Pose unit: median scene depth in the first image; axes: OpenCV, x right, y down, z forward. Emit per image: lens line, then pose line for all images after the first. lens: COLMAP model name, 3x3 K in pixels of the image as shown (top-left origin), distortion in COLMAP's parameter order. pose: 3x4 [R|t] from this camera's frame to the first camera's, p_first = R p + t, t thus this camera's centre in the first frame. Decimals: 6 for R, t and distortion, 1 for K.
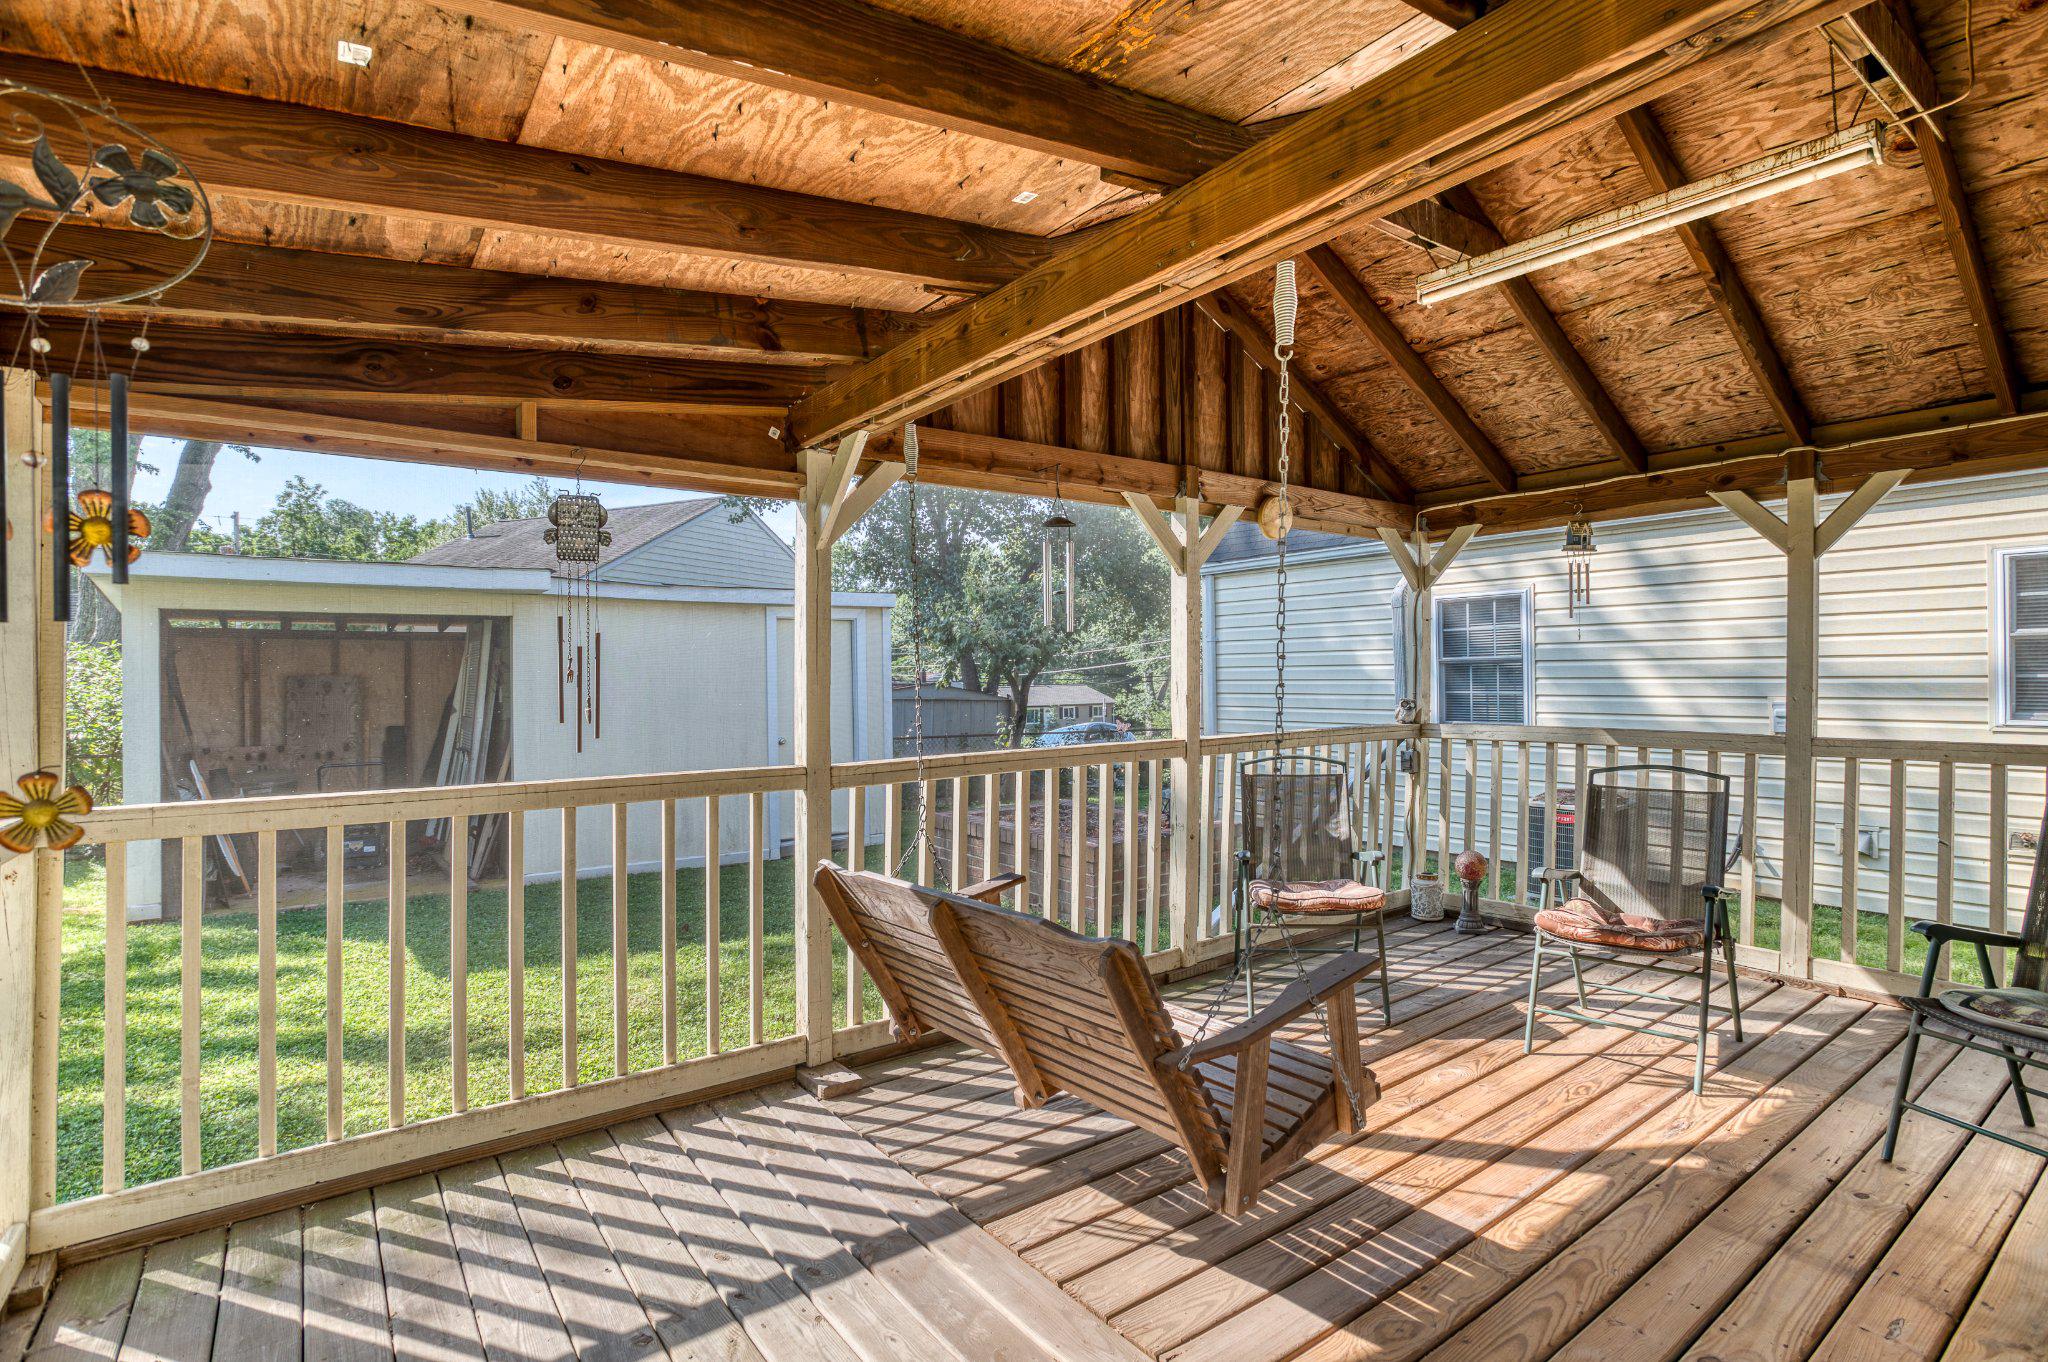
lens RADIAL K [[995.5, 0, 1020.2], [0, 995.5, 655.9], [0, 0, 1]] dist [-0.044844, 0.015728]
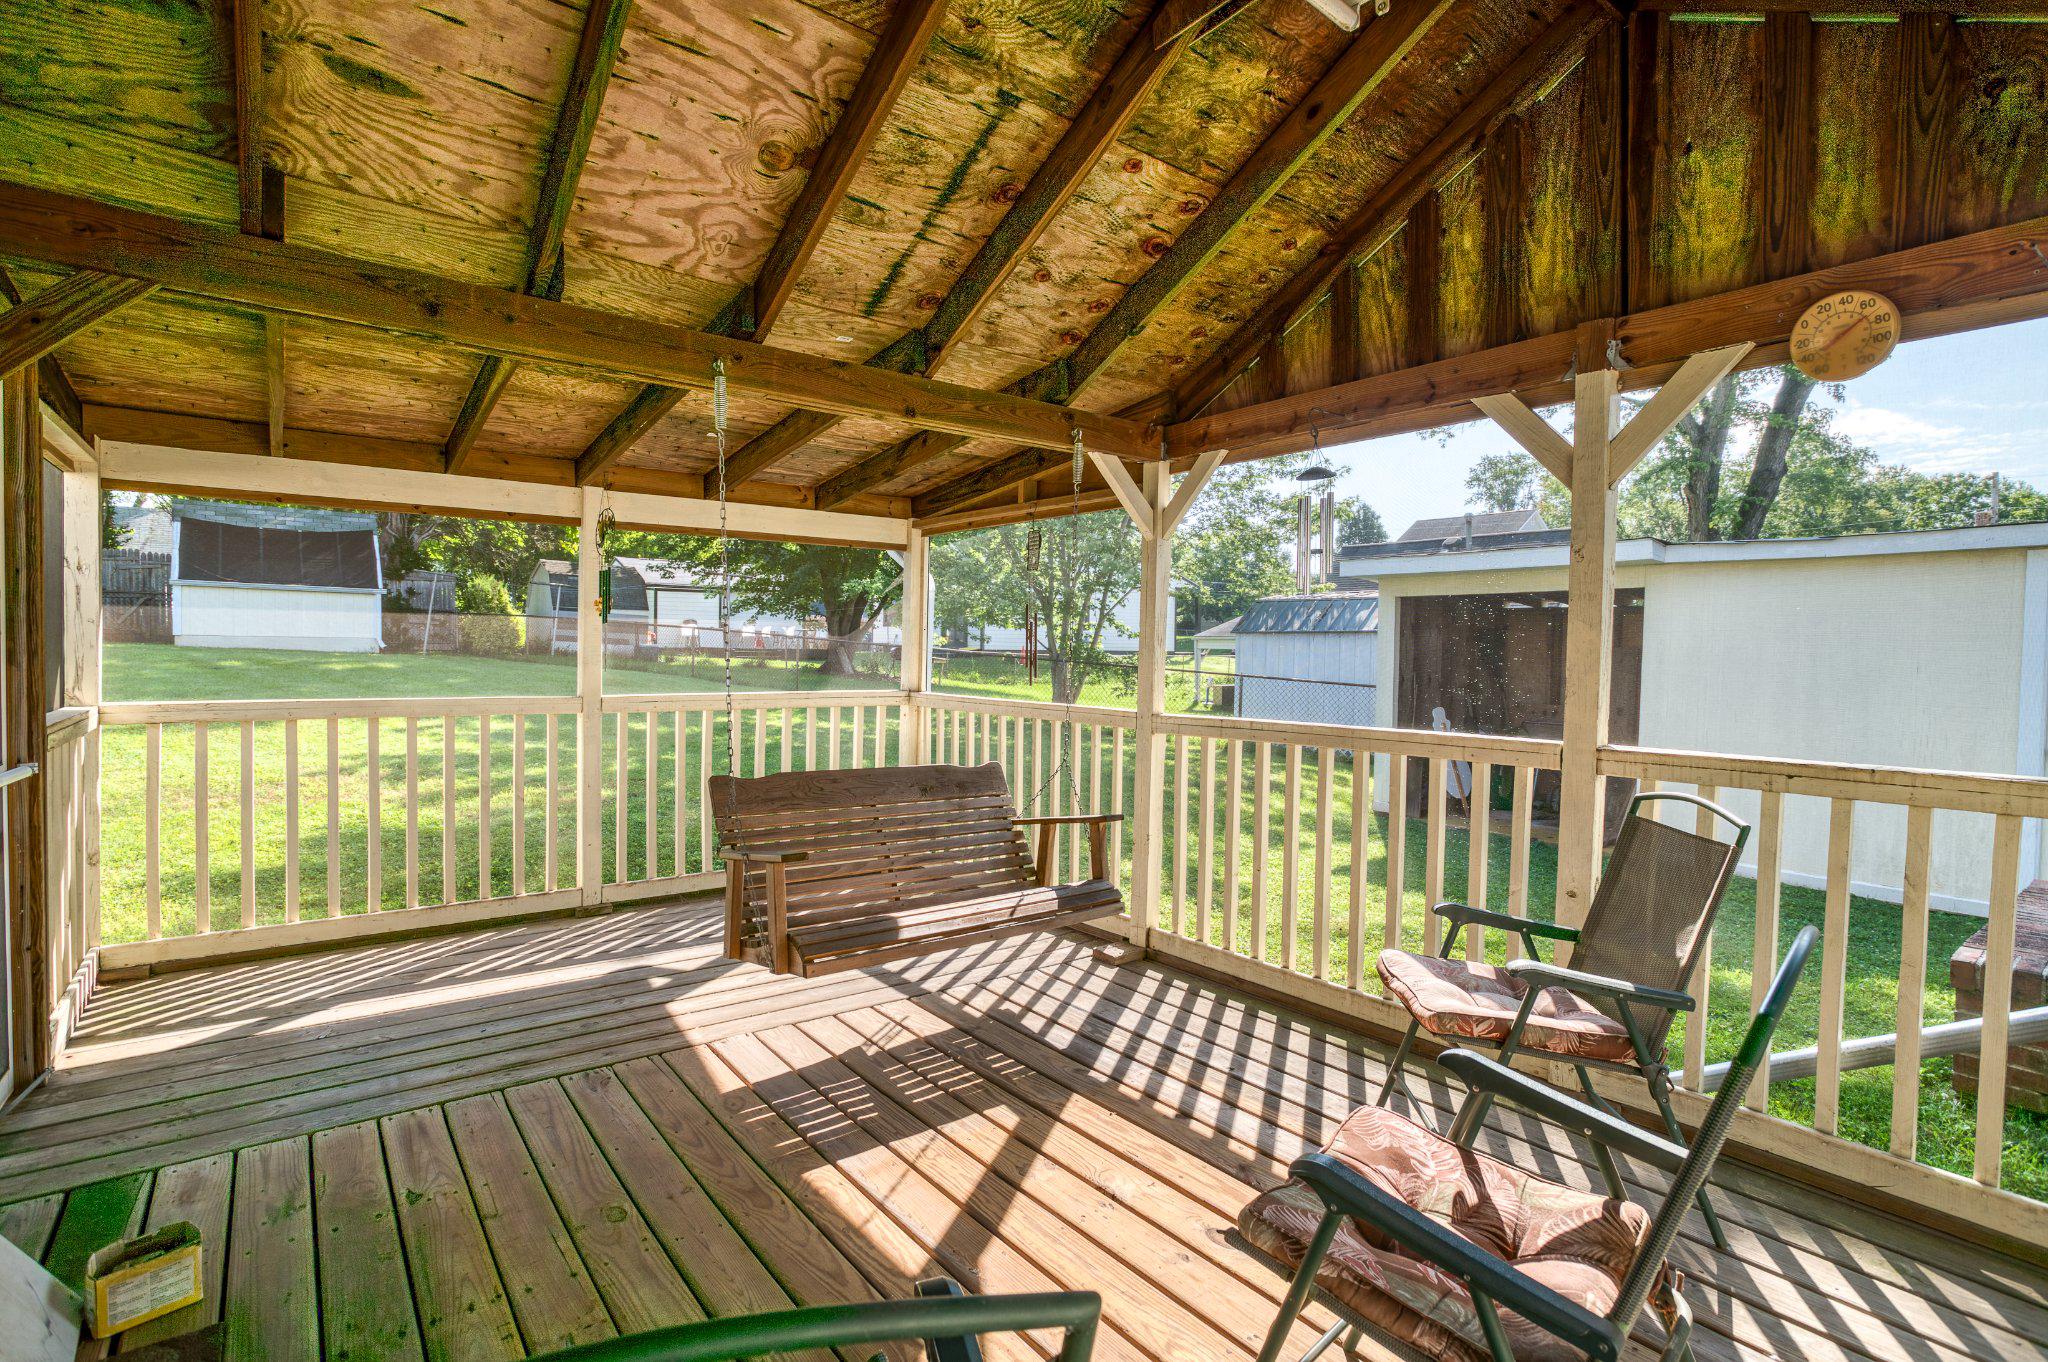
lens RADIAL K [[995.5, 0, 1020.2], [0, 995.5, 655.9], [0, 0, 1]] dist [-0.044844, 0.015728]
pose [[0.012802, 0.017640, -0.999762, 1.252885], [0.006675, 0.999821, 0.017727, 0.016699], [0.999896, -0.006900, 0.012682, 0.973380]]
